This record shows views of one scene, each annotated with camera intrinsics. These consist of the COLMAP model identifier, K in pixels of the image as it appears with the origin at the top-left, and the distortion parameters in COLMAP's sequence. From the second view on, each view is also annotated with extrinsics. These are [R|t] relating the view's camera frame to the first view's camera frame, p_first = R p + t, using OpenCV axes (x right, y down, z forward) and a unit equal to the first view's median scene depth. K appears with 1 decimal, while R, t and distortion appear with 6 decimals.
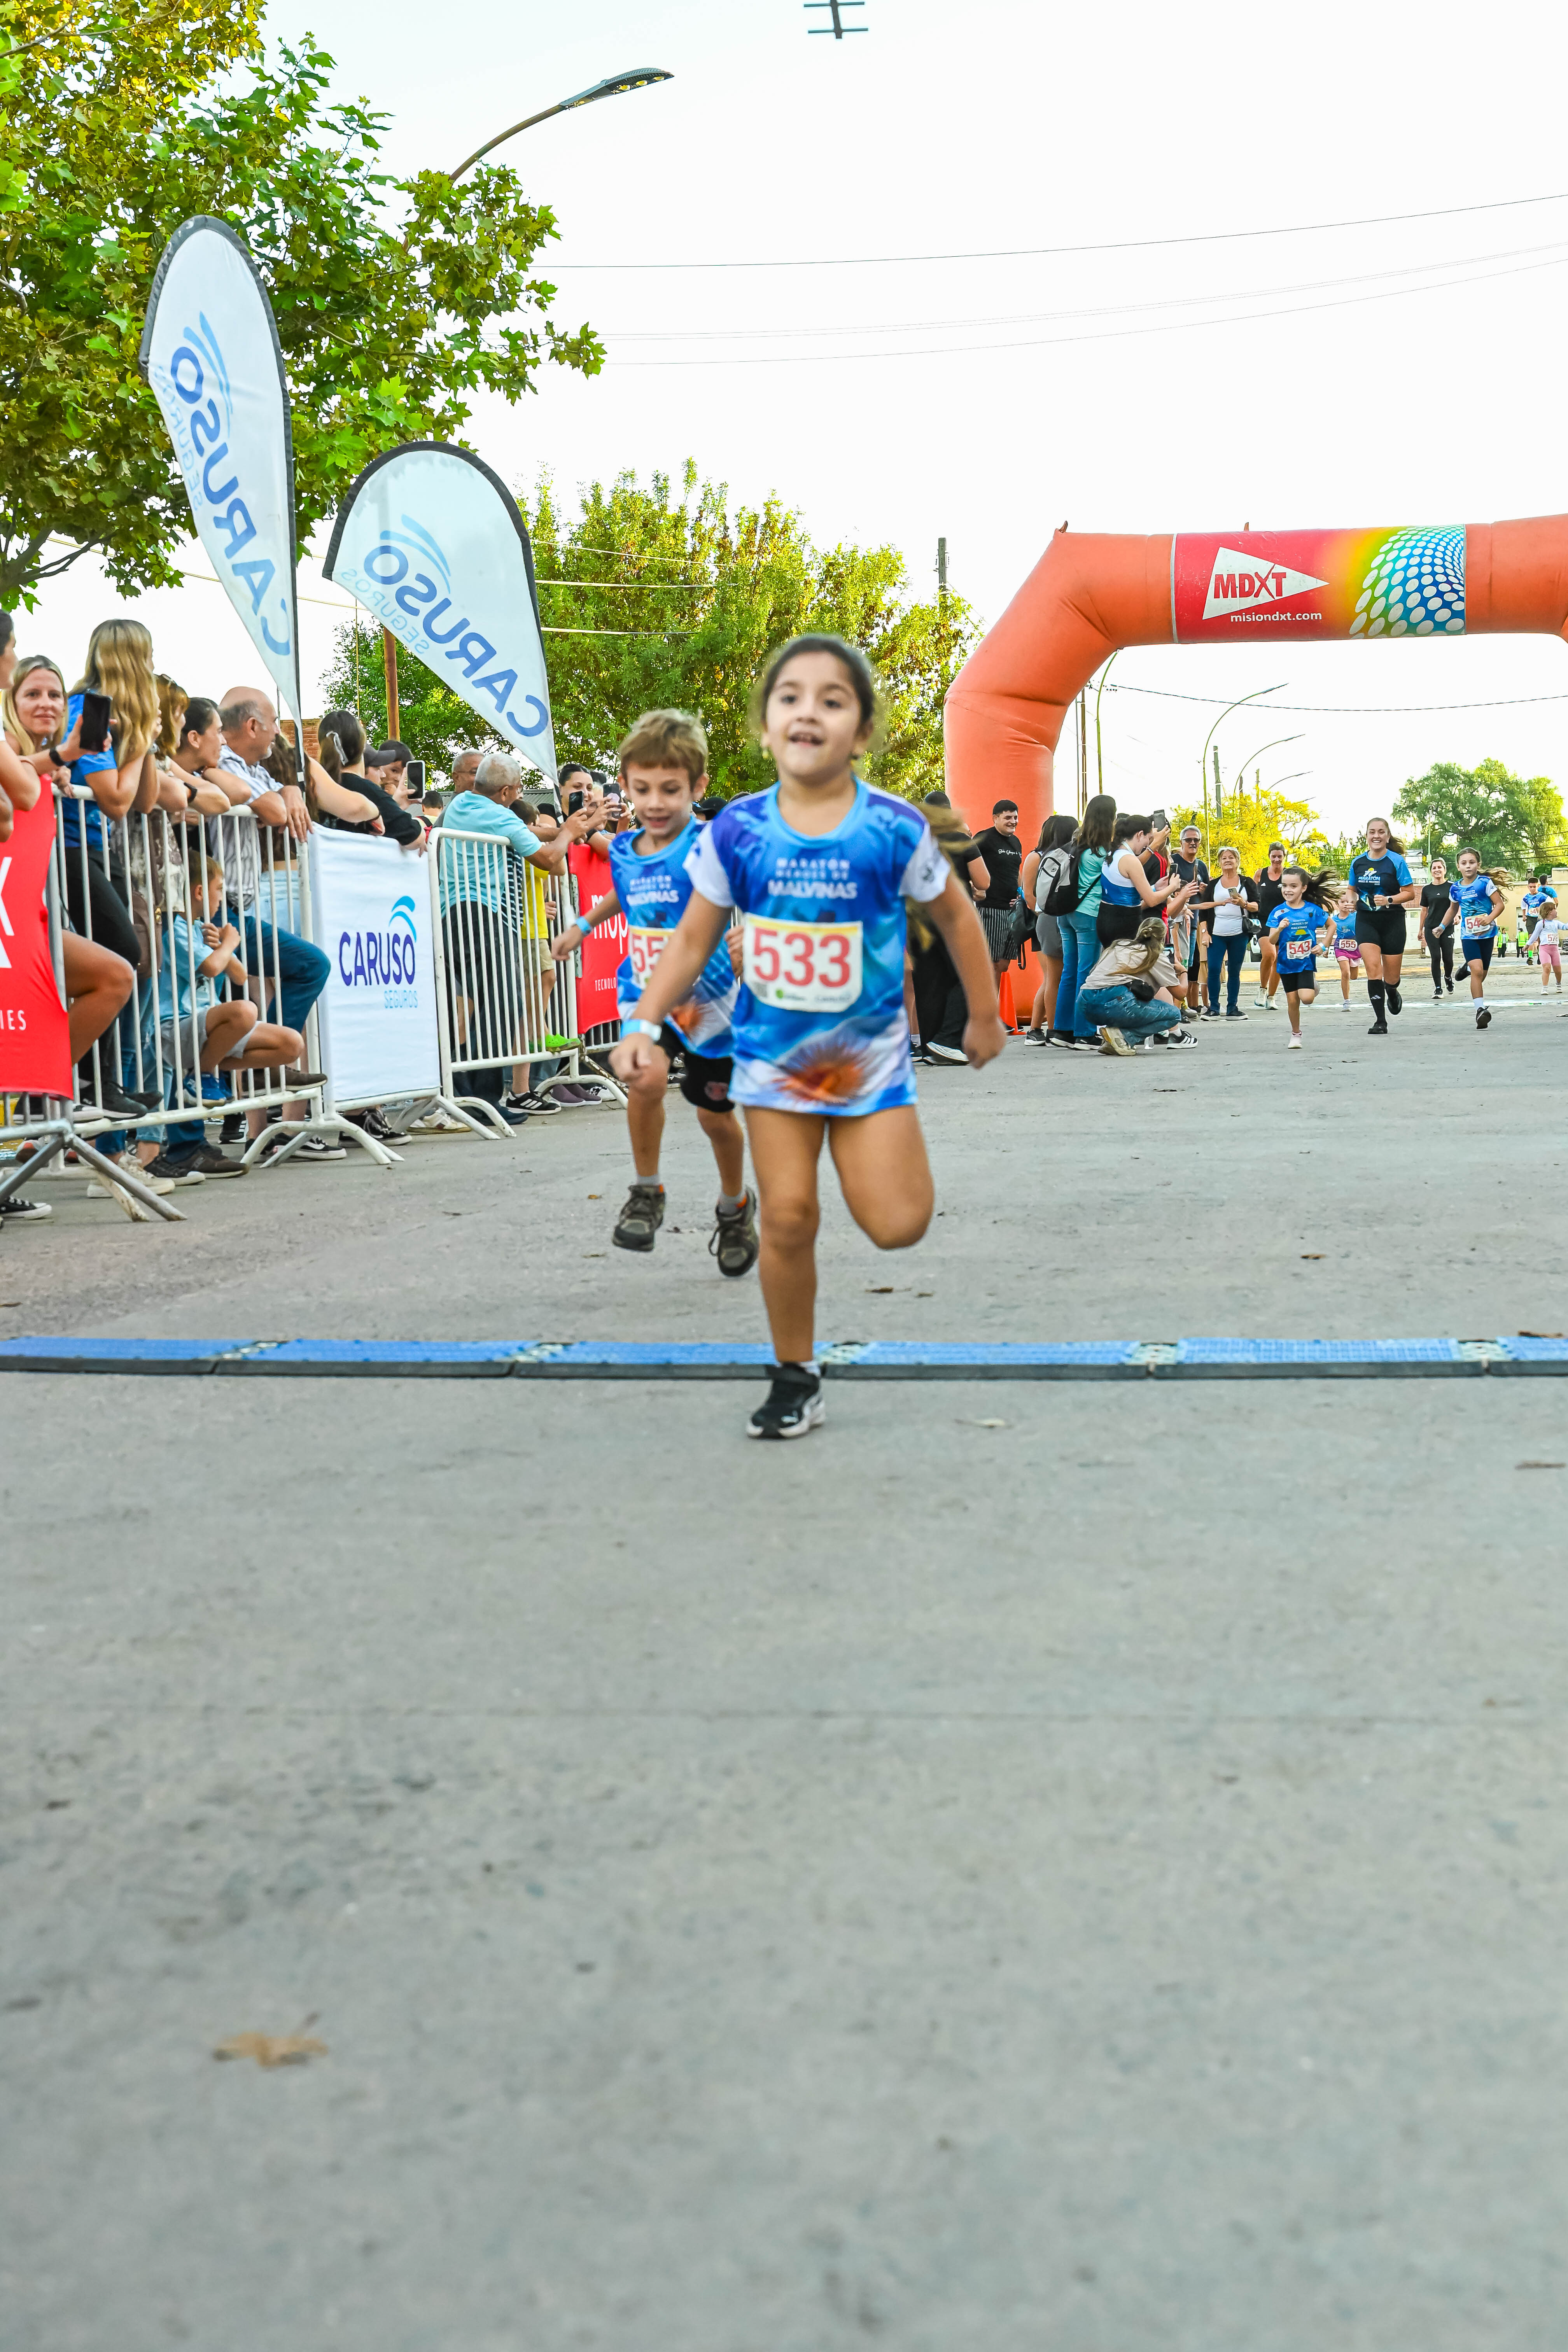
lens RADIAL K [[3595.5, 0, 784.0], [0, 3595.5, 1176.0], [0, 0, 1]] dist [-0.002753, 0.026038]
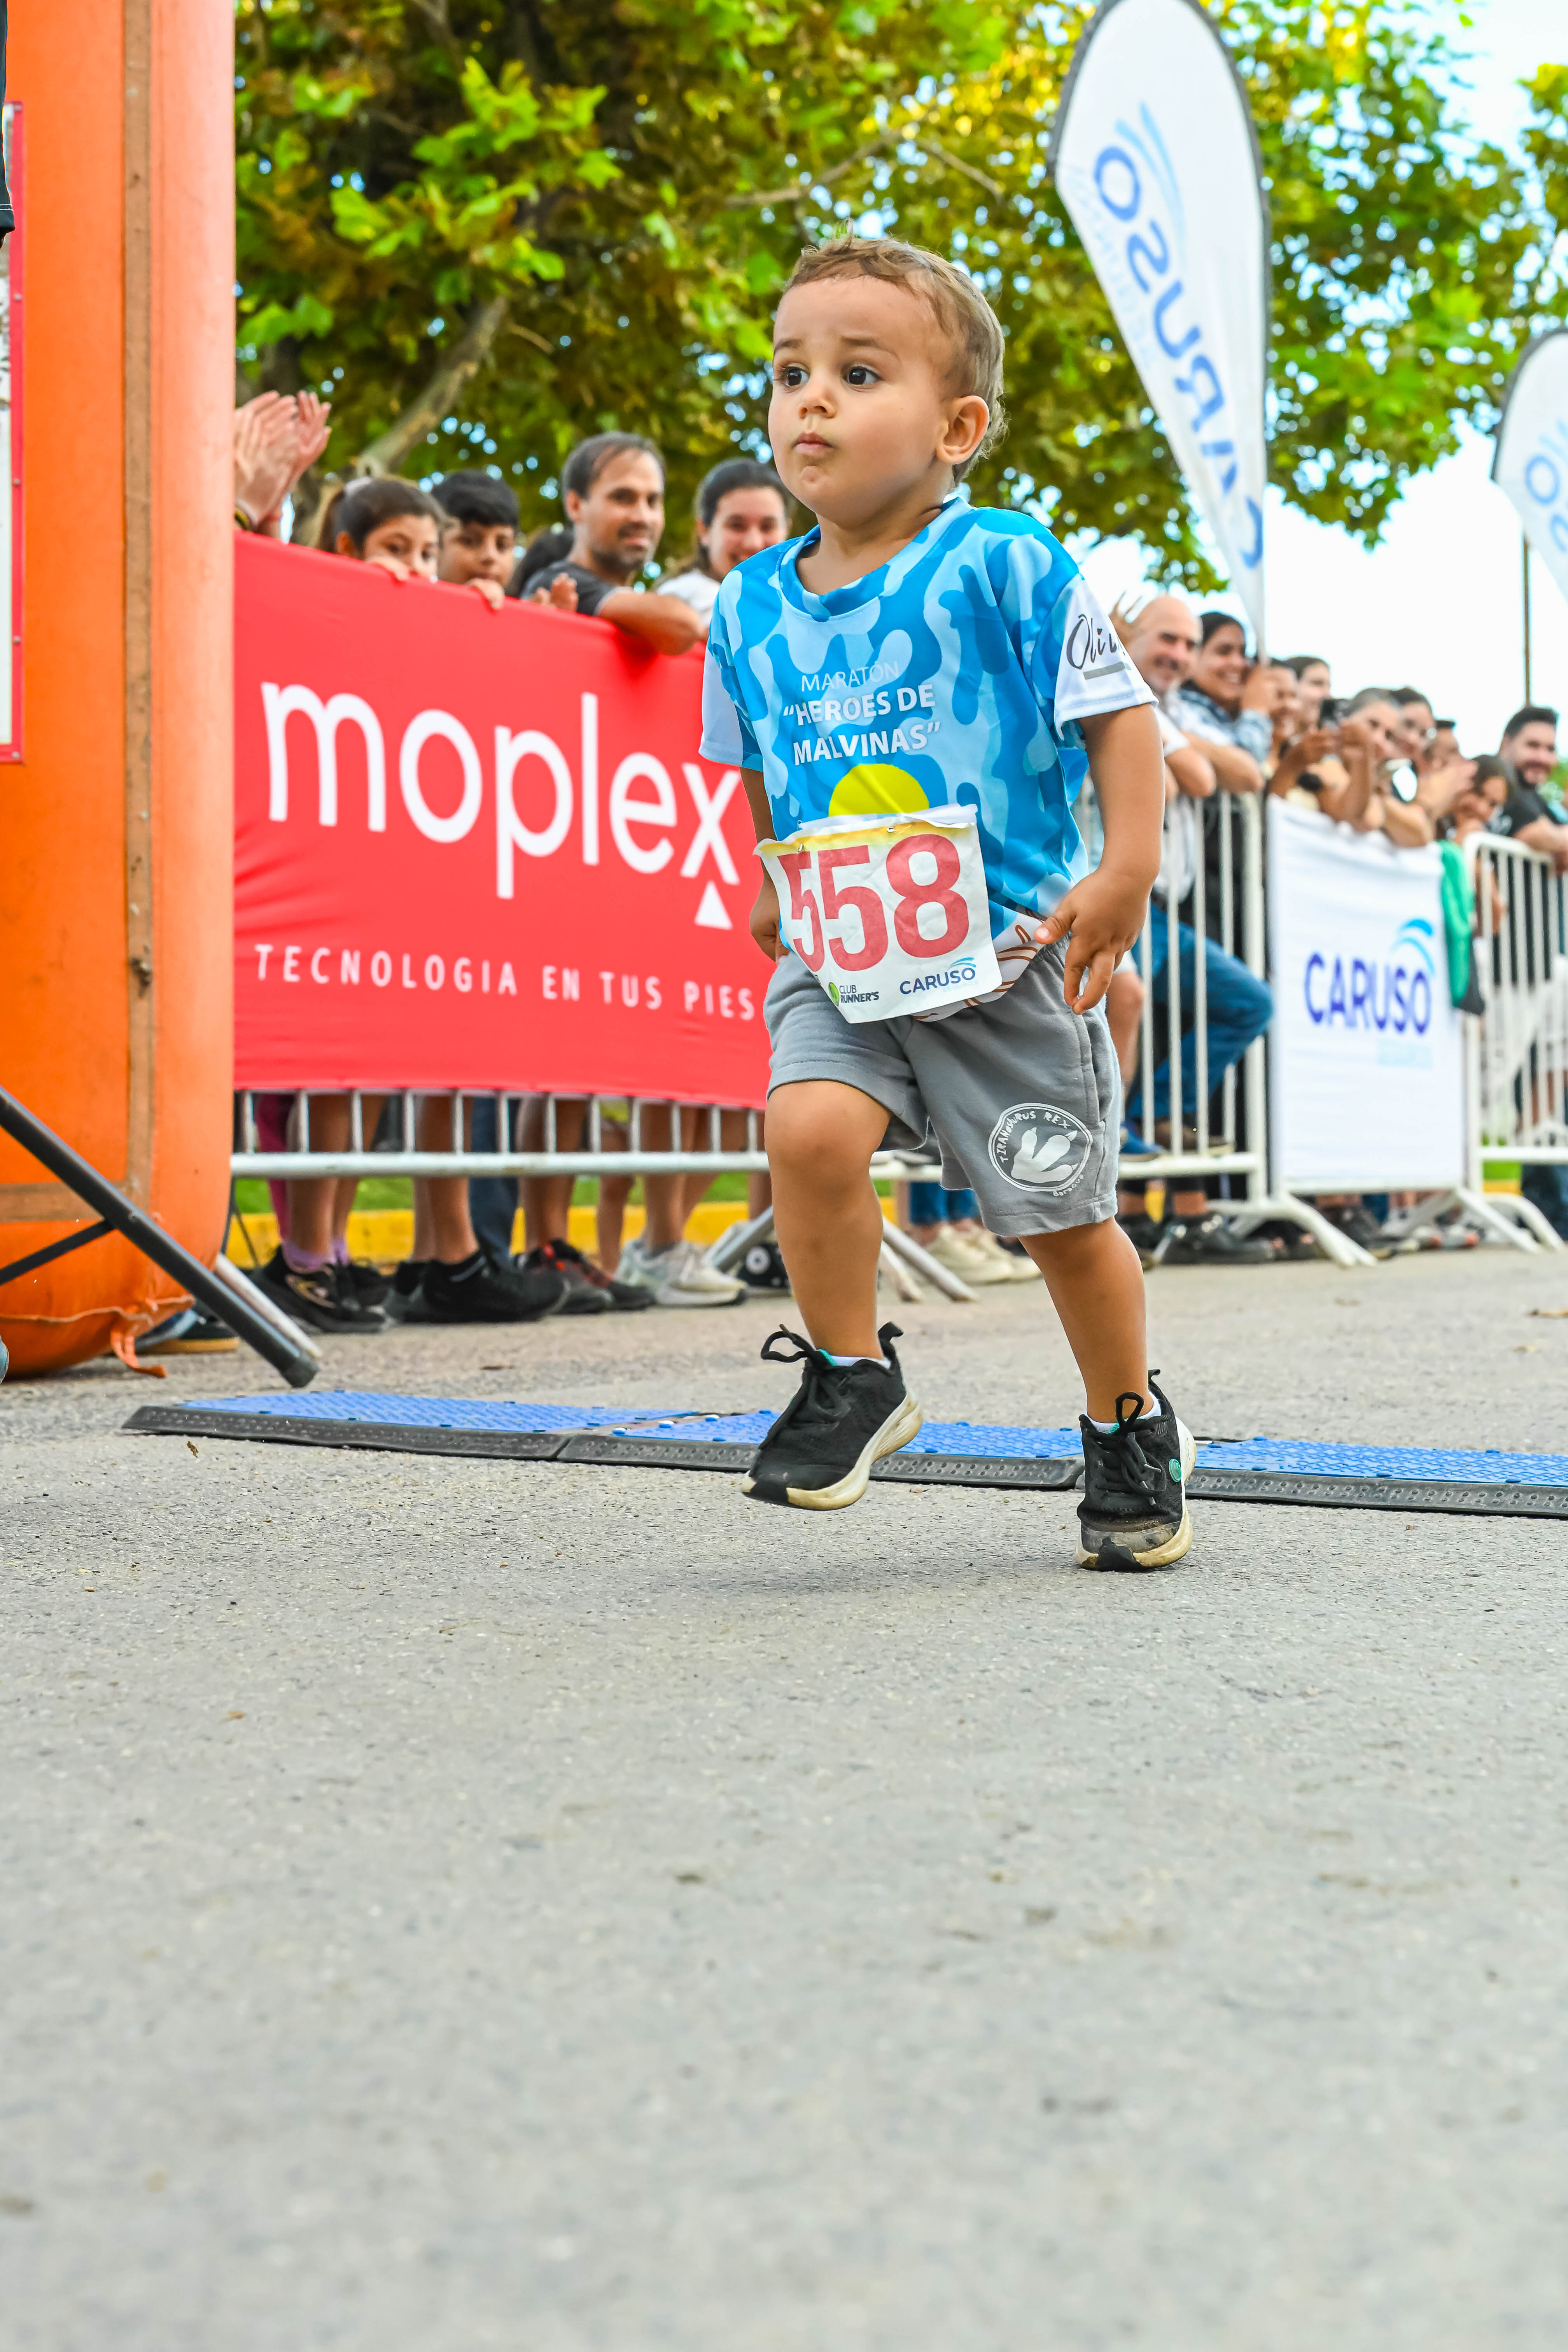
lens RADIAL K [[3891.0, 0, 784.0], [0, 3891.0, 1176.0], [0, 0, 1]] dist [-0.000586, 0.058338]
pose [[0.949574, 0.028193, -0.312272, 0.017148], [-0.043810, 0.998110, -0.043105, 0.011780], [0.310466, 0.054612, 0.949014, 0.147592]]
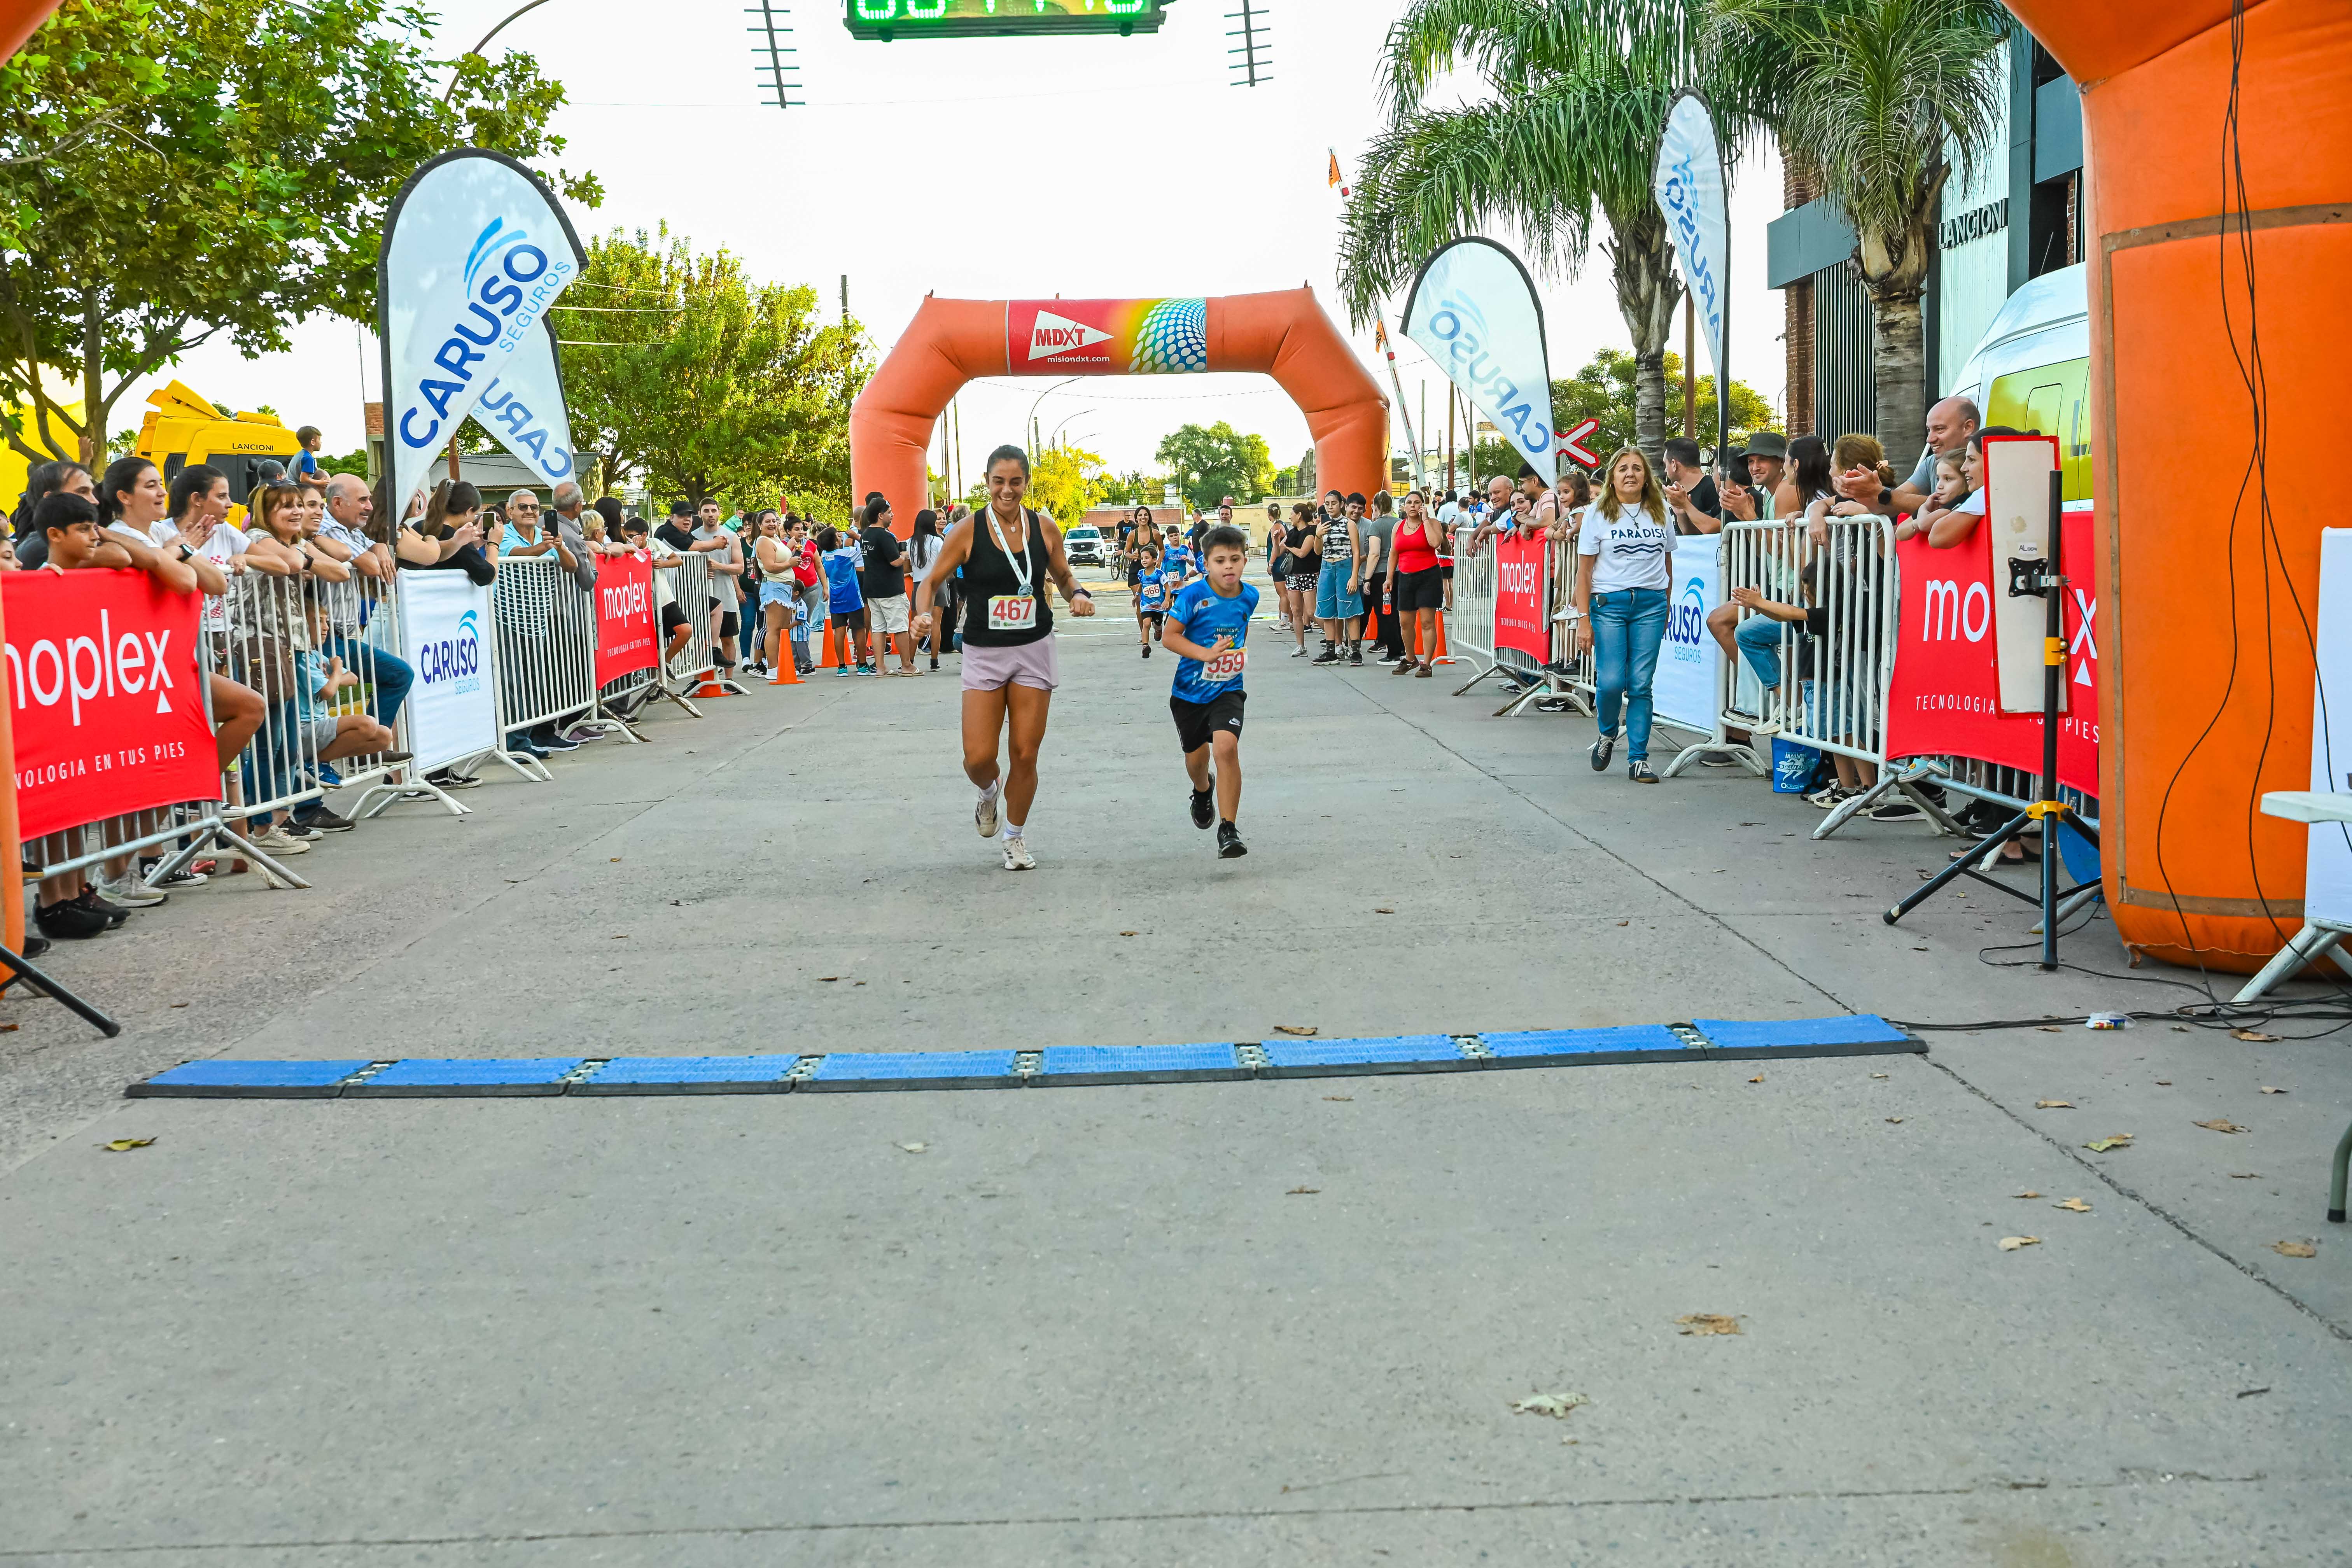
lens RADIAL K [[2472.3, 0, 1176.0], [0, 2472.3, 784.0], [0, 0, 1]] dist [0.008102, -0.010468]
pose [[0.984640, -0.020165, 0.173430, -0.002234], [0.014288, 0.999283, 0.035064, -0.029709], [-0.174012, -0.032047, 0.984222, 0.007429]]
